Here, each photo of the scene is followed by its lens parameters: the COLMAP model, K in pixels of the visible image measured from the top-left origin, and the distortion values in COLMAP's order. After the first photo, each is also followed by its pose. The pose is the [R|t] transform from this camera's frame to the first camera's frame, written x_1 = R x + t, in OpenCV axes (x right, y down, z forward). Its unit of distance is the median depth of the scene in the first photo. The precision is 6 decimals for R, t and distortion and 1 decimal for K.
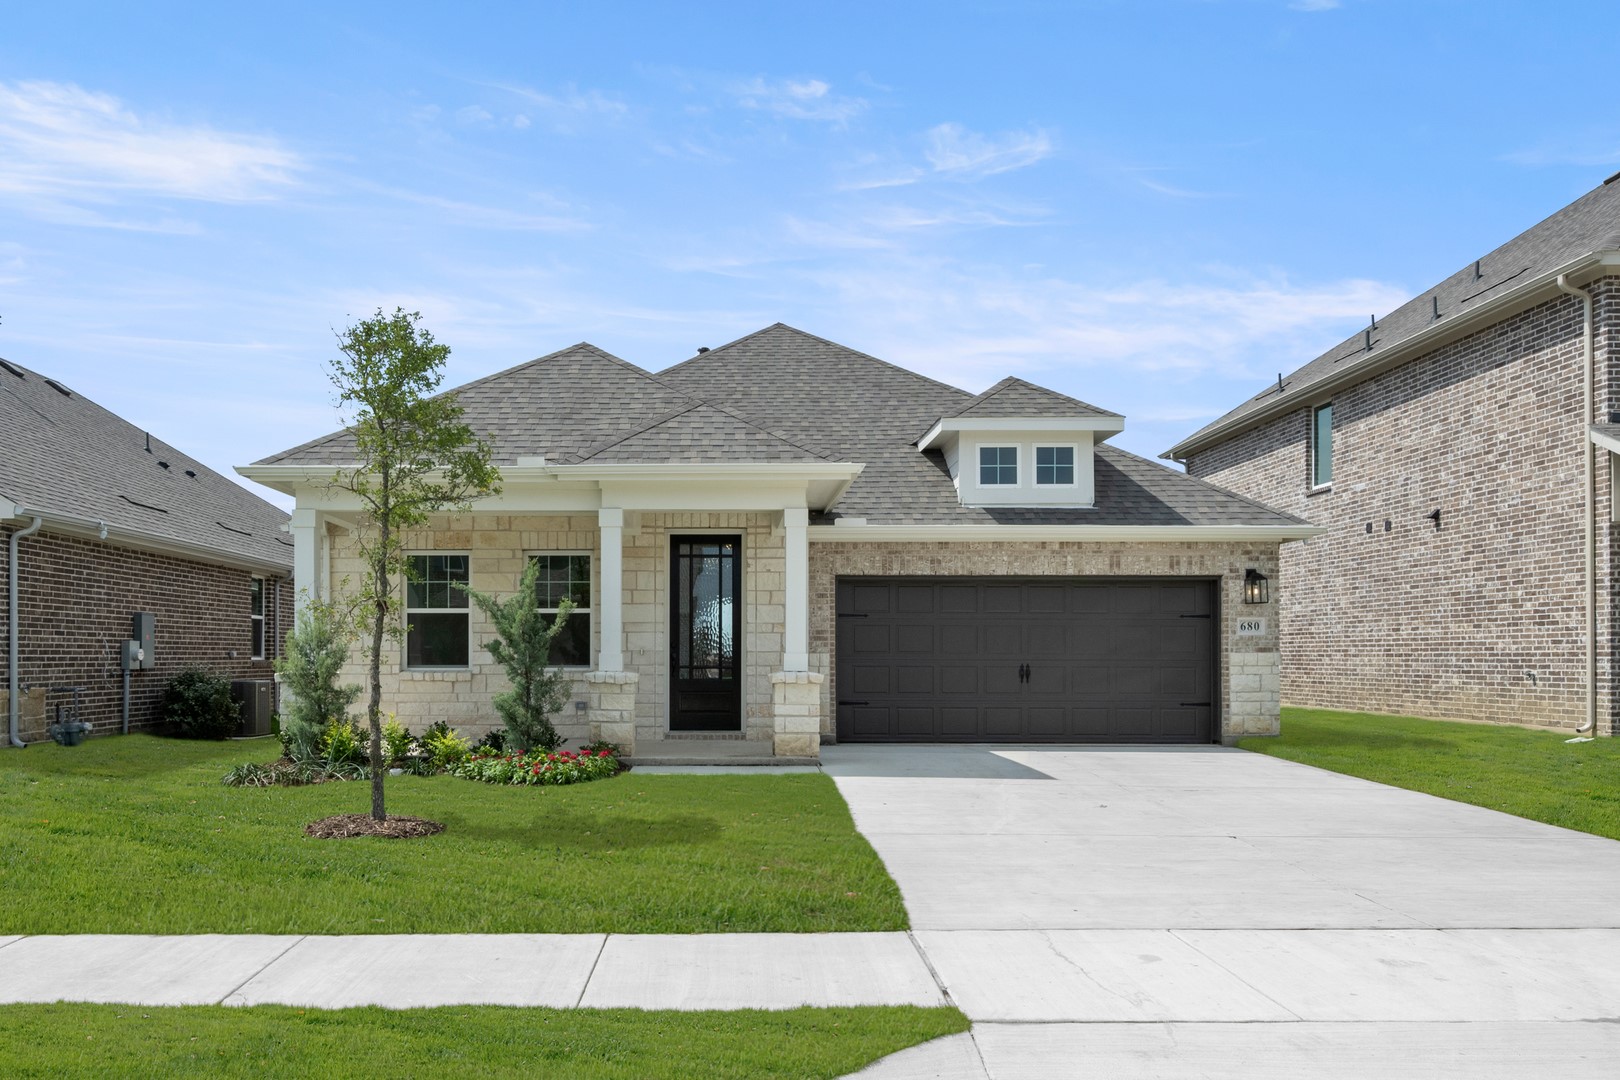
lens RADIAL K [[737.2, 0, 811.3], [0, 737.2, 536.3], [0, 0, 1]] dist [0.000021, -0.000121]
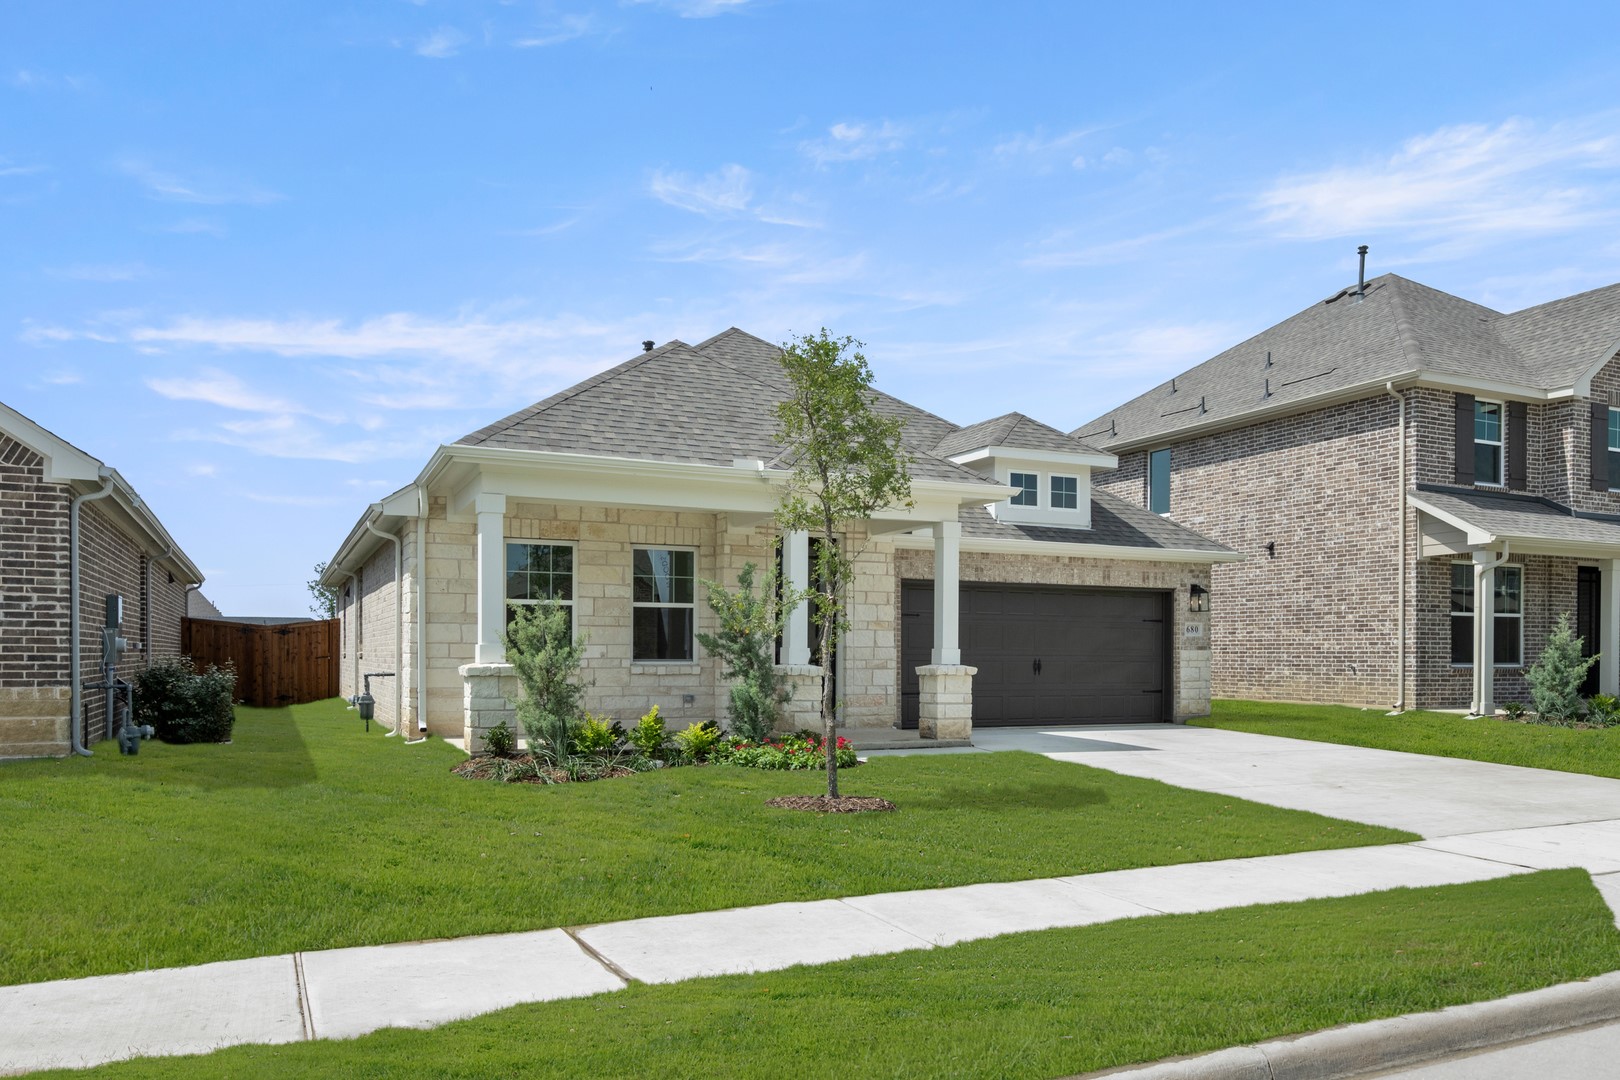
lens RADIAL K [[728.7, 0, 810.2], [0, 728.7, 534.0], [0, 0, 1]] dist [0.002004, -0.000225]
pose [[0.955708, 0.050988, 0.289867, -0.411352], [-0.051209, 0.998665, -0.006827, 0.000099], [-0.289828, -0.008320, 0.957043, -0.009628]]
